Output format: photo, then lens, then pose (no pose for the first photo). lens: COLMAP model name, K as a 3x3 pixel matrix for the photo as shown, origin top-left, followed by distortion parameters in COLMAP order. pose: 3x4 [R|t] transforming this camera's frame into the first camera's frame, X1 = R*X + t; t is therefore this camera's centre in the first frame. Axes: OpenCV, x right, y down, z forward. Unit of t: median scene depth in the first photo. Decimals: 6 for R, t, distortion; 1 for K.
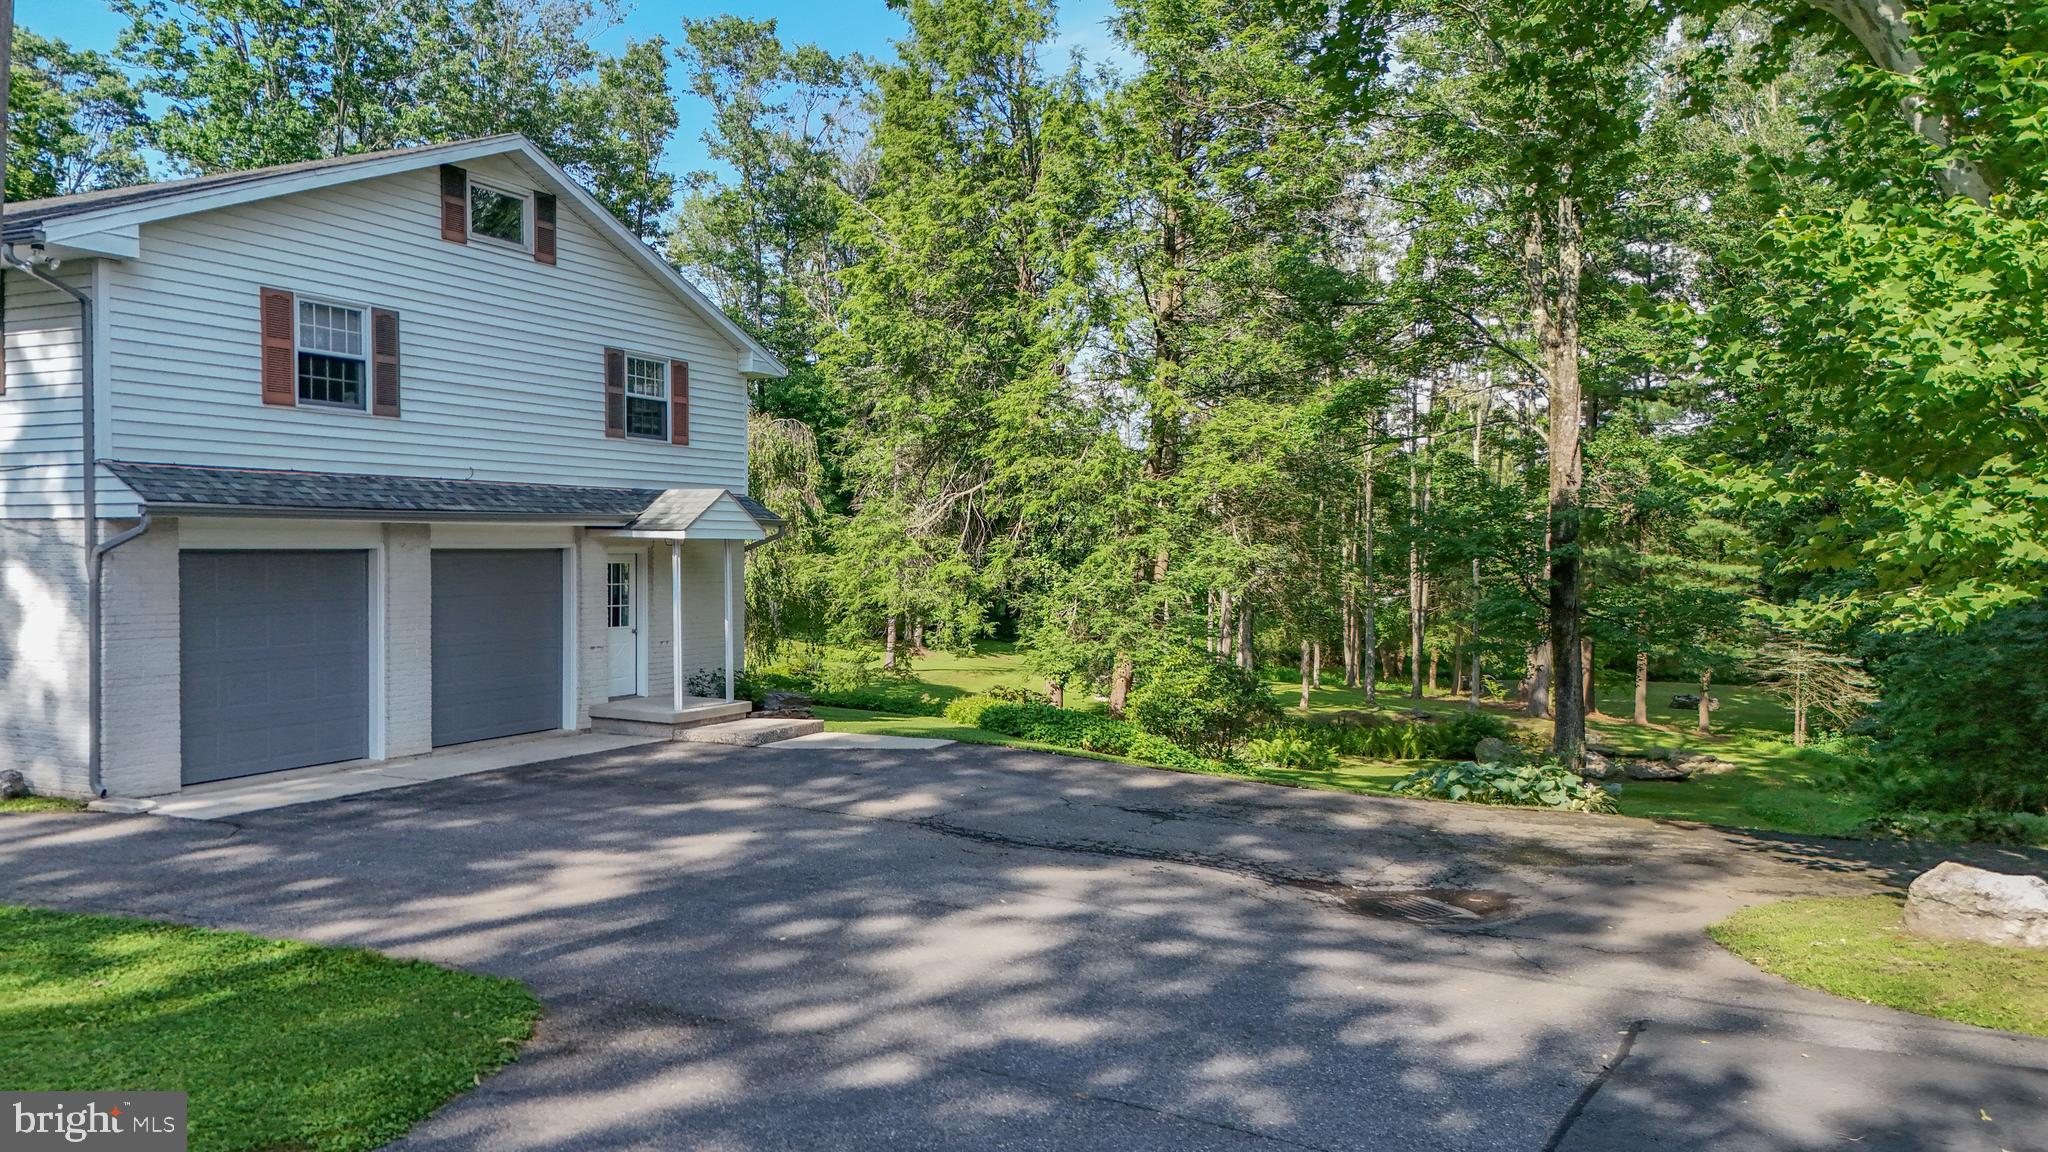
lens RADIAL K [[1496.8, 0, 1024.0], [0, 1496.8, 576.0], [0, 0, 1]] dist [0.031393, -0.004731]
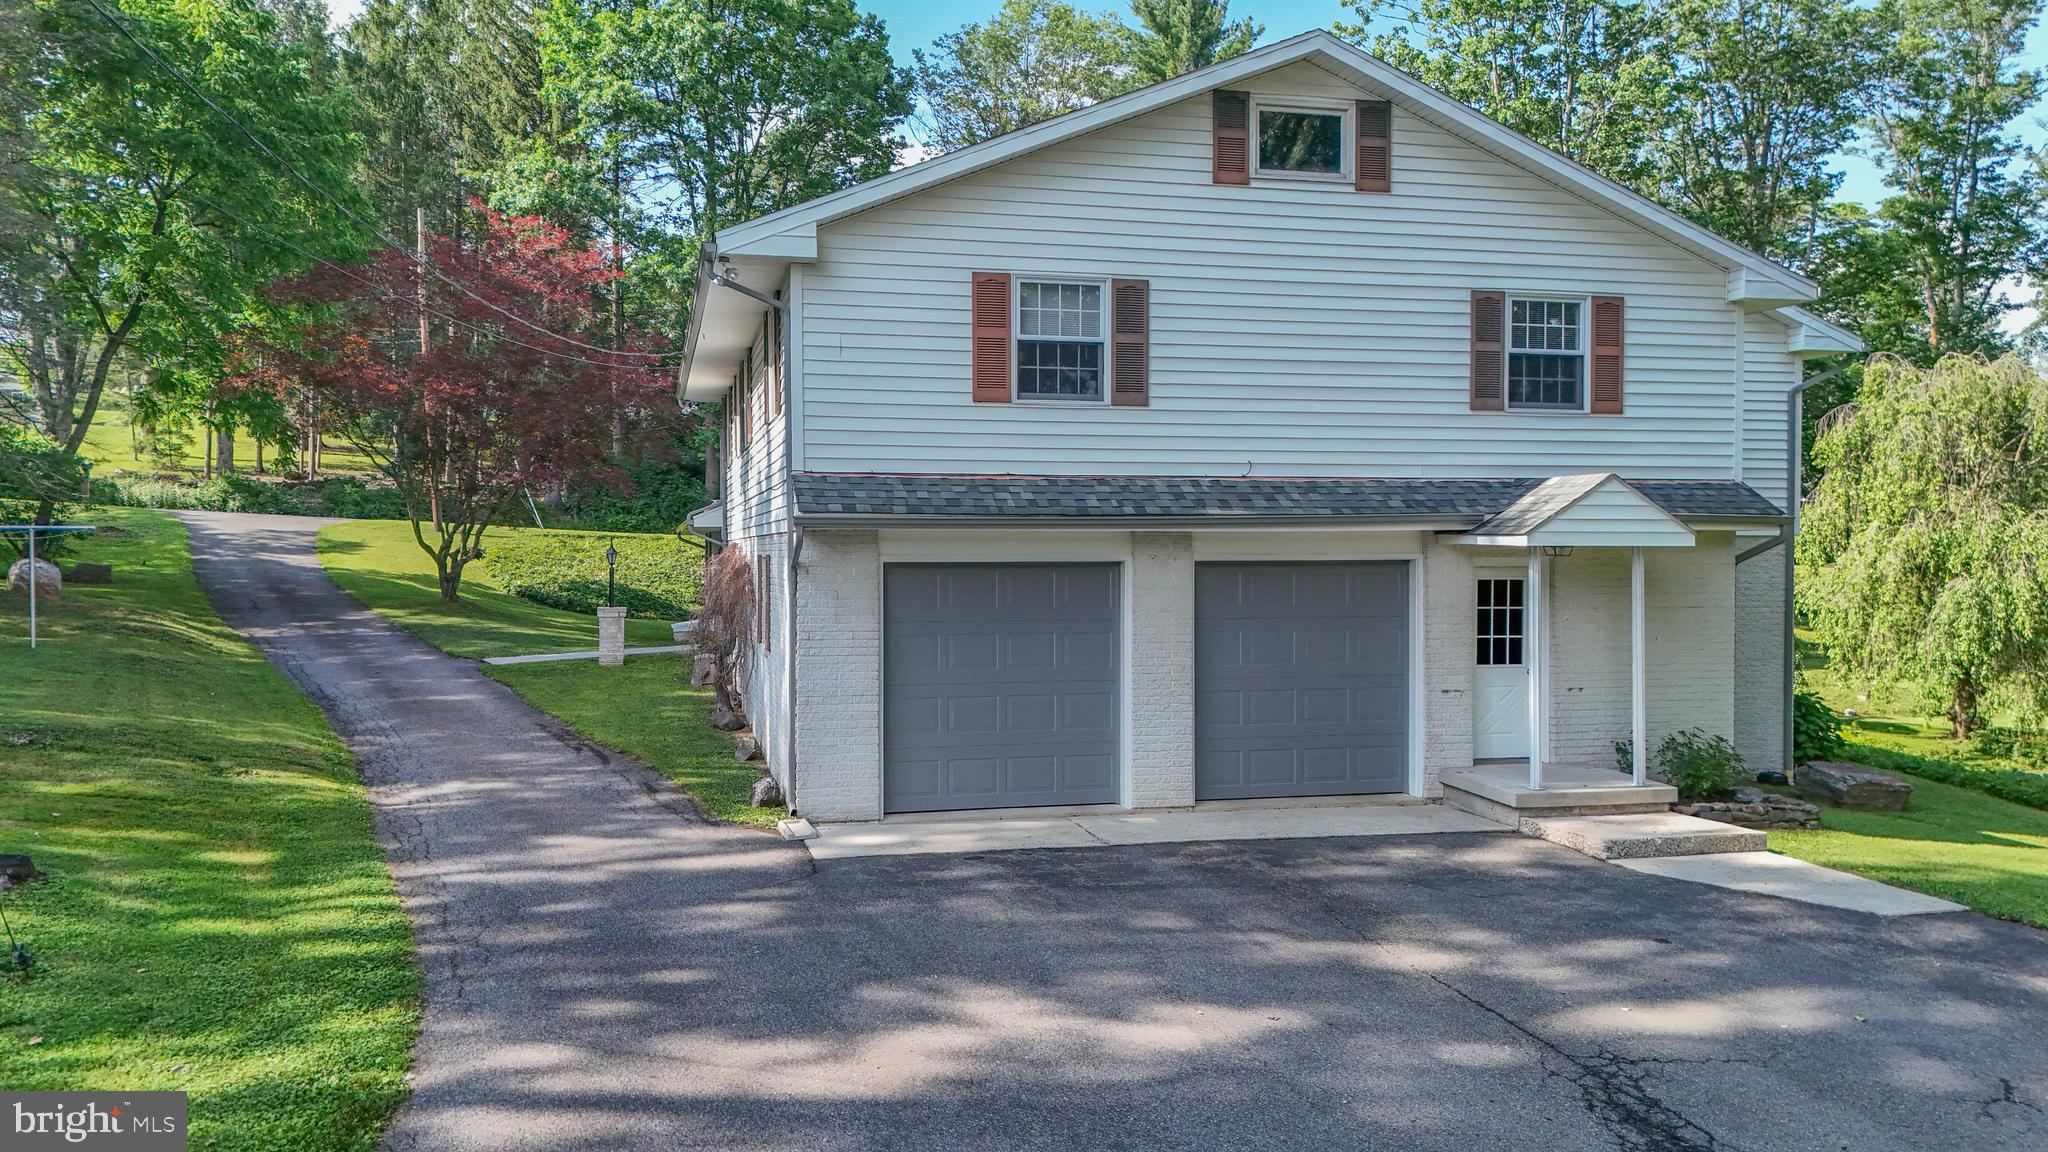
lens RADIAL K [[1448.4, 0, 1022.2], [0, 1448.4, 590.3], [0, 0, 1]] dist [0.051845, -0.002050]
pose [[0.625868, 0.018090, -0.779719, 0.171246], [-0.011584, 0.999836, 0.013898, -0.012028], [0.779843, 0.000334, 0.625976, 0.421223]]
